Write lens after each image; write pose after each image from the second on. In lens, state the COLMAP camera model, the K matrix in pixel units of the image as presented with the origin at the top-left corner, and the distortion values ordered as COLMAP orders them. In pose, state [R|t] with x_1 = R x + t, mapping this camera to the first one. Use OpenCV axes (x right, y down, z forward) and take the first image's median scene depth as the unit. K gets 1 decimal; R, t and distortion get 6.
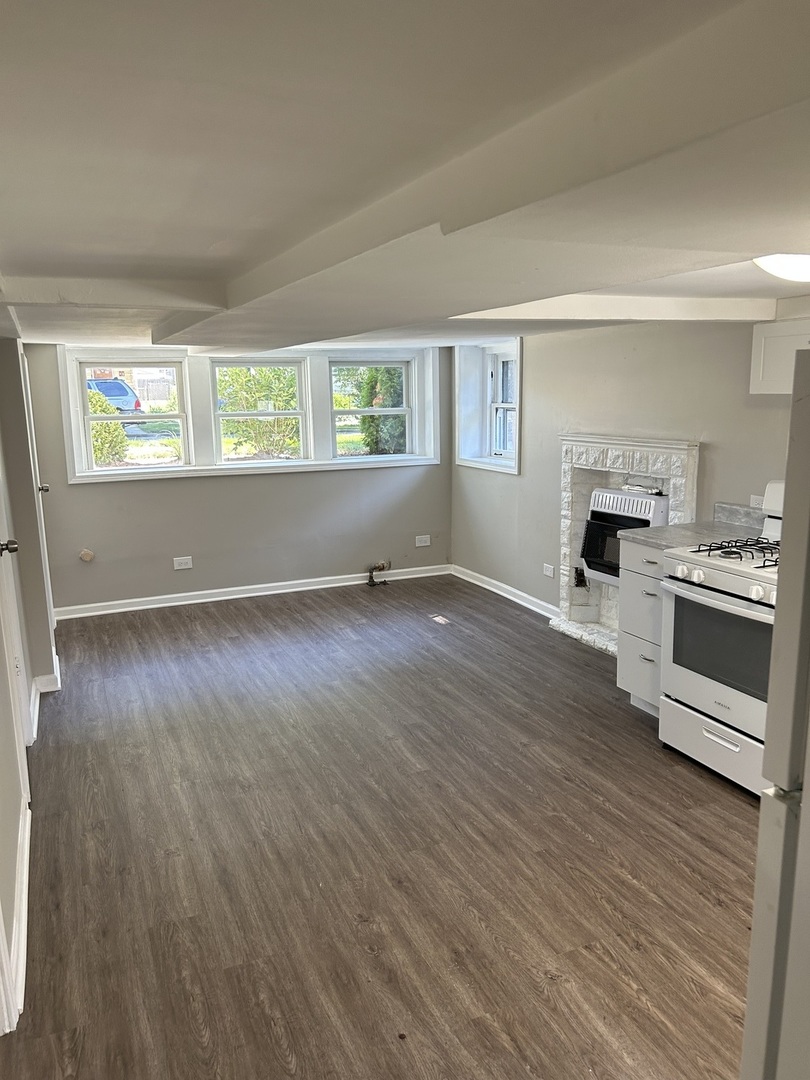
lens RADIAL K [[812.3, 0, 406.5], [0, 812.3, 539.8], [0, 0, 1]] dist [0.044266, 0.001181]
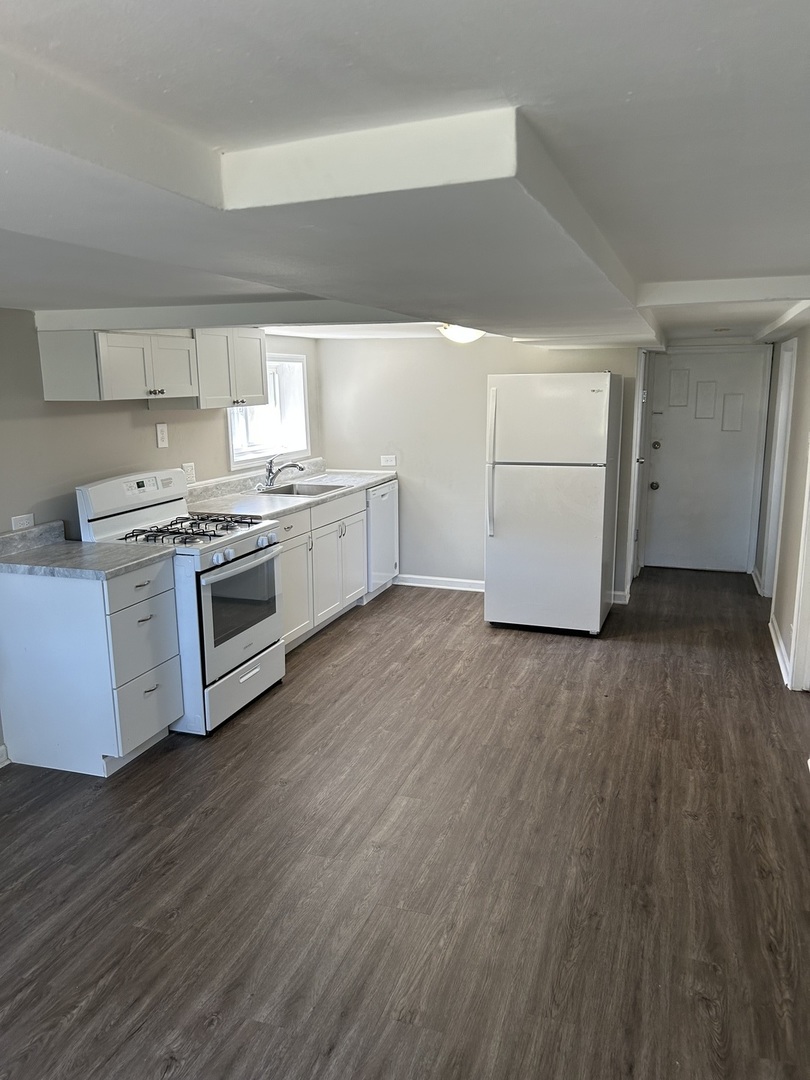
lens RADIAL K [[812.3, 0, 407.0], [0, 812.3, 543.0], [0, 0, 1]] dist [0.044266, 0.001181]
pose [[-0.736344, -0.109016, 0.667767, -0.760567], [0.152473, 0.934813, 0.320744, -0.383943], [-0.659203, 0.337994, -0.671722, 2.039505]]
